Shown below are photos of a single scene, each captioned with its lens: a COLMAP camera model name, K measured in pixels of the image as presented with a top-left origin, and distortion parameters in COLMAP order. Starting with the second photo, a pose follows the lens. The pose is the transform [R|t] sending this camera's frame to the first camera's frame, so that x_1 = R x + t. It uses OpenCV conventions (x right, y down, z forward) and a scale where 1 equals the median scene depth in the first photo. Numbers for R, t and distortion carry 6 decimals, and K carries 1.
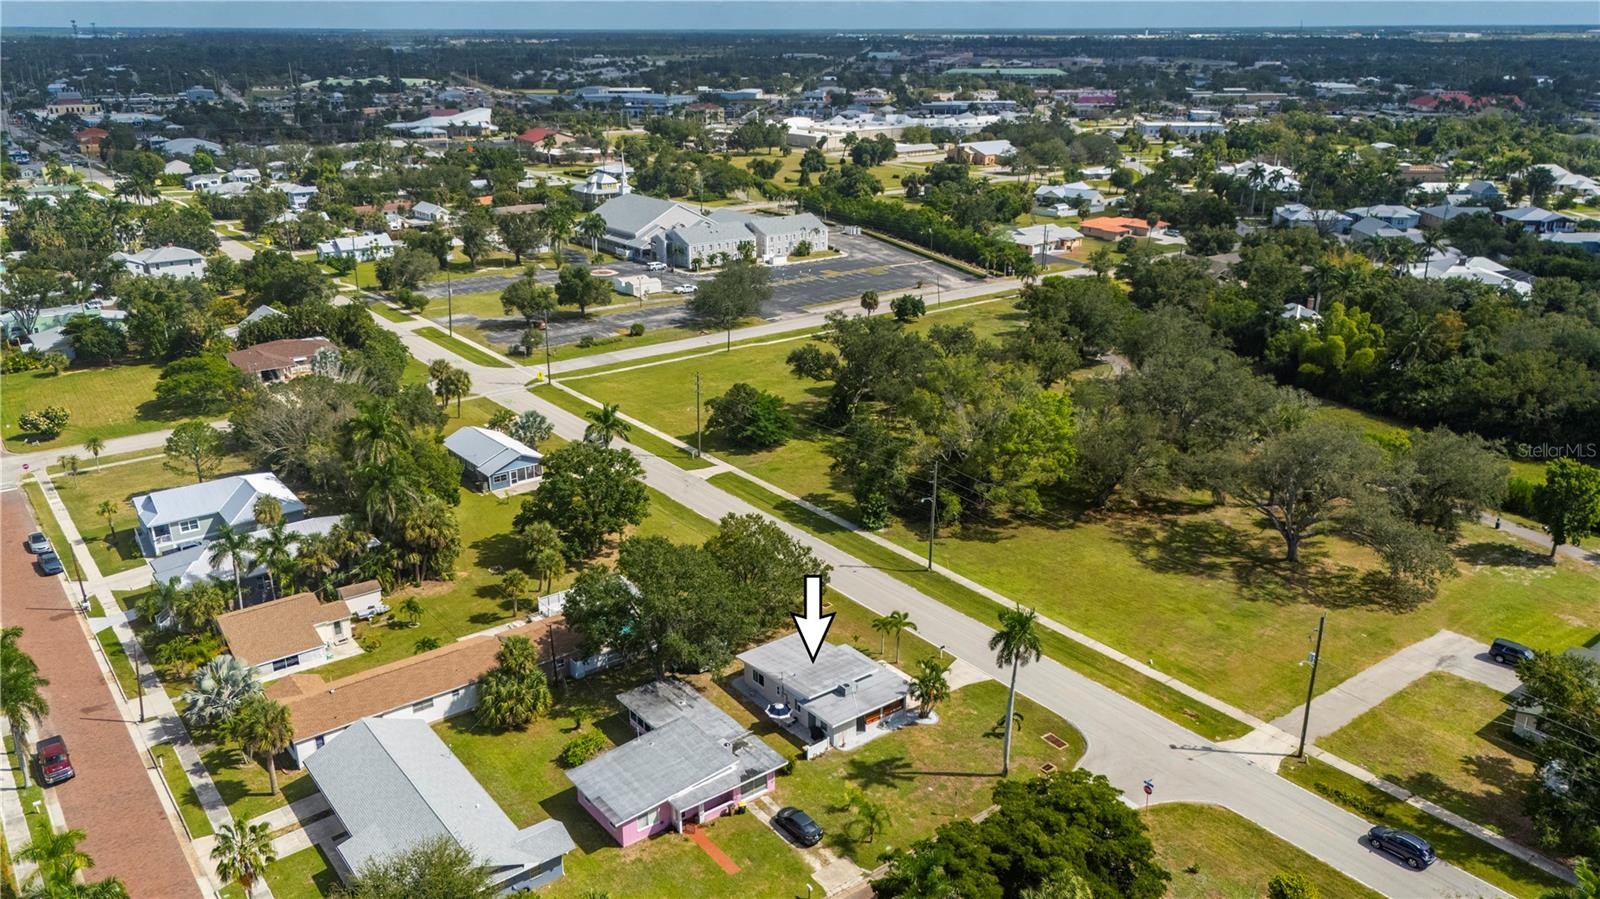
lens RADIAL K [[1174.2, 0, 800.0], [0, 1174.2, 449.5], [0, 0, 1]] dist [0.080237, -0.097641]
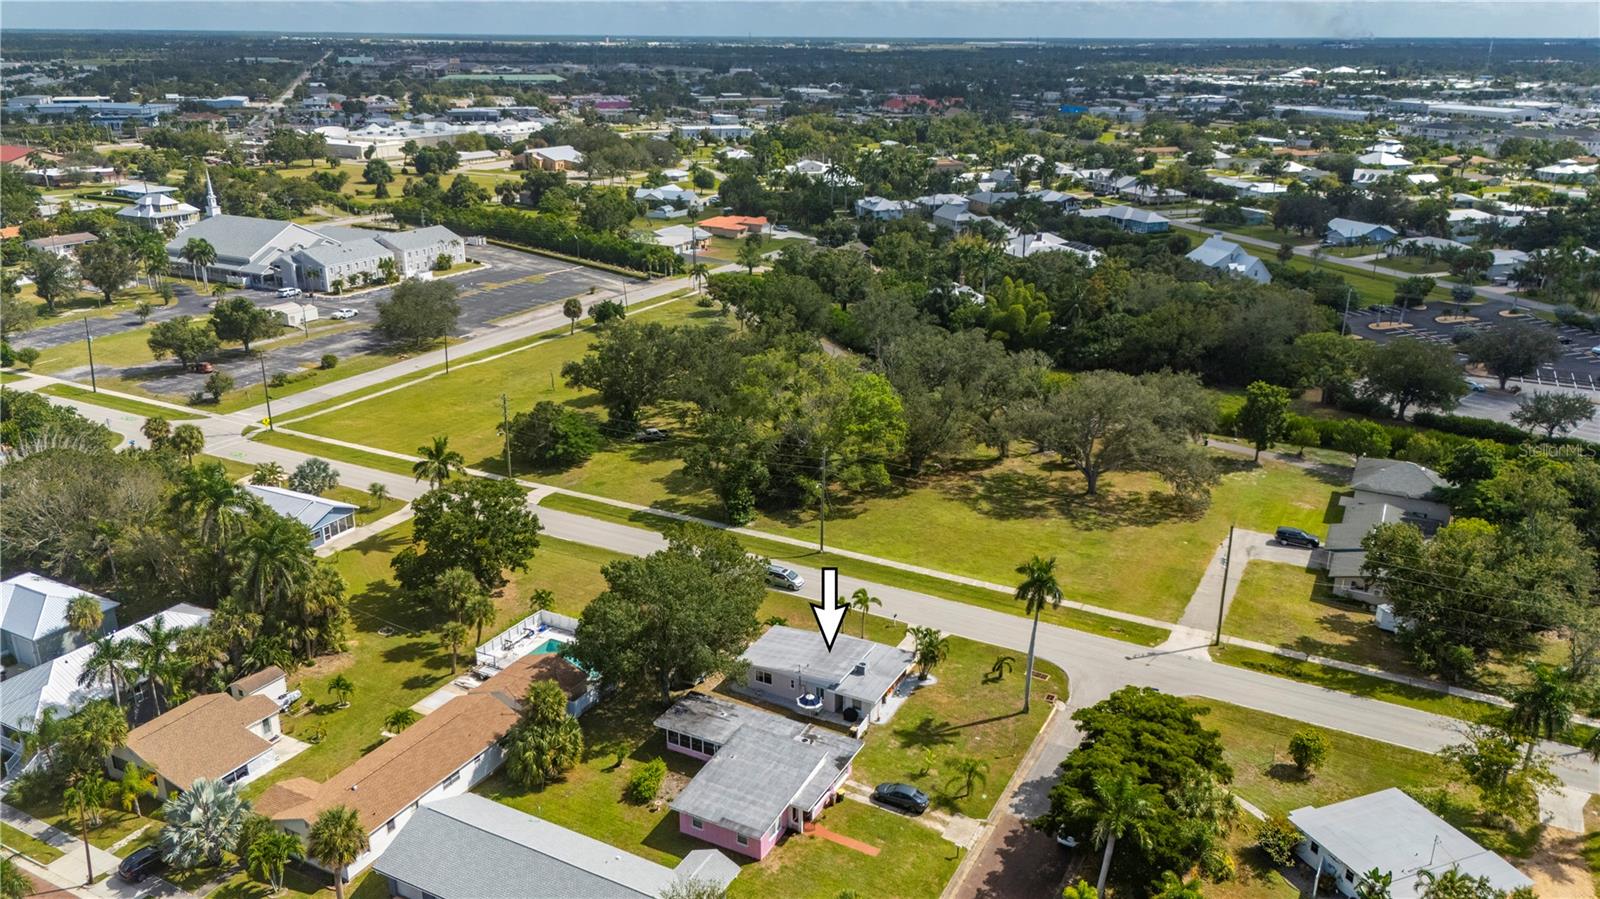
lens RADIAL K [[1157.6, 0, 800.0], [0, 1157.6, 449.5], [0, 0, 1]] dist [0.060829, -0.065661]
pose [[0.912545, -0.130933, 0.387452, -0.214722], [0.130911, 0.991038, 0.026577, -0.013482], [-0.387459, 0.026469, 0.921507, 0.035476]]
